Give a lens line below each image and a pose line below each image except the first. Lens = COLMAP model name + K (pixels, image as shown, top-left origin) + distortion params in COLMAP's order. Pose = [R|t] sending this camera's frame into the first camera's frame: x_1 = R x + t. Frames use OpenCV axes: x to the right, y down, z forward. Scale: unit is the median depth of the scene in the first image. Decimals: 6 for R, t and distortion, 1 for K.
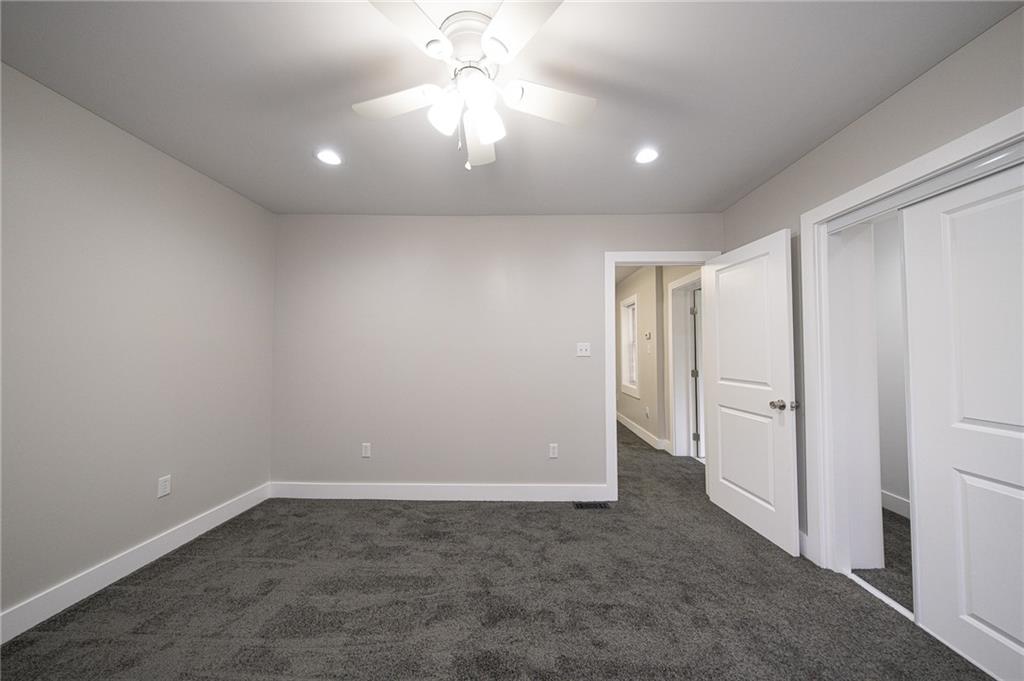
lens RADIAL K [[343.9, 0, 514.8], [0, 343.9, 342.5], [0, 0, 1]] dist [0.006655, -0.001804]
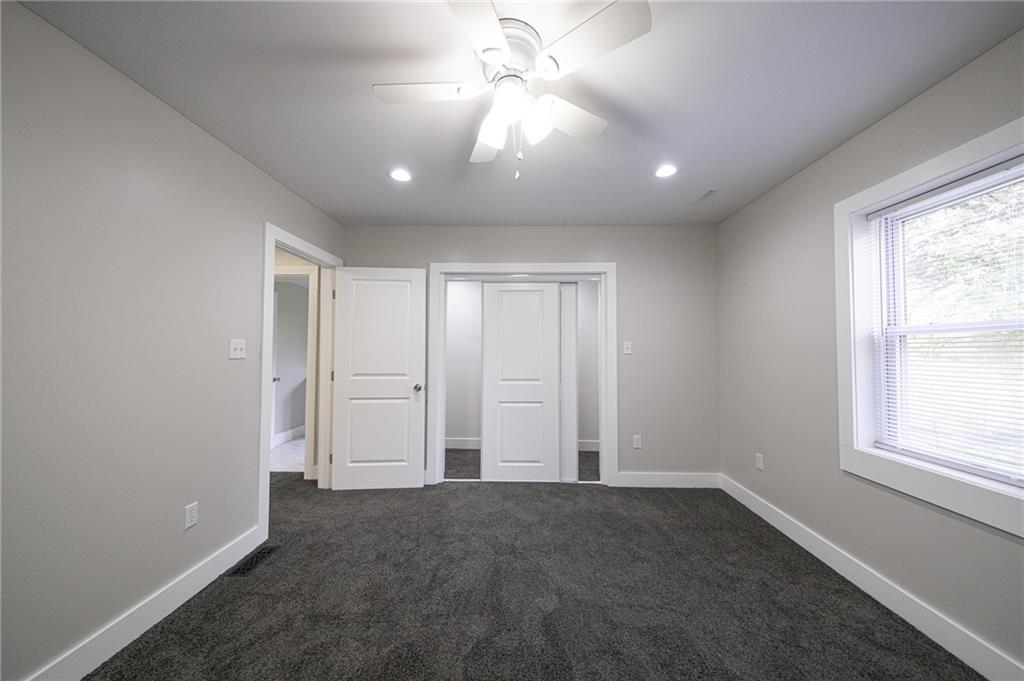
lens RADIAL K [[343.9, 0, 517.0], [0, 343.9, 342.2], [0, 0, 1]] dist [0.006655, -0.001804]
pose [[0.006954, 0.023584, 0.999698, -0.670361], [-0.028206, 0.999329, -0.023379, 0.010001], [-0.999578, -0.028035, 0.007615, 0.565440]]
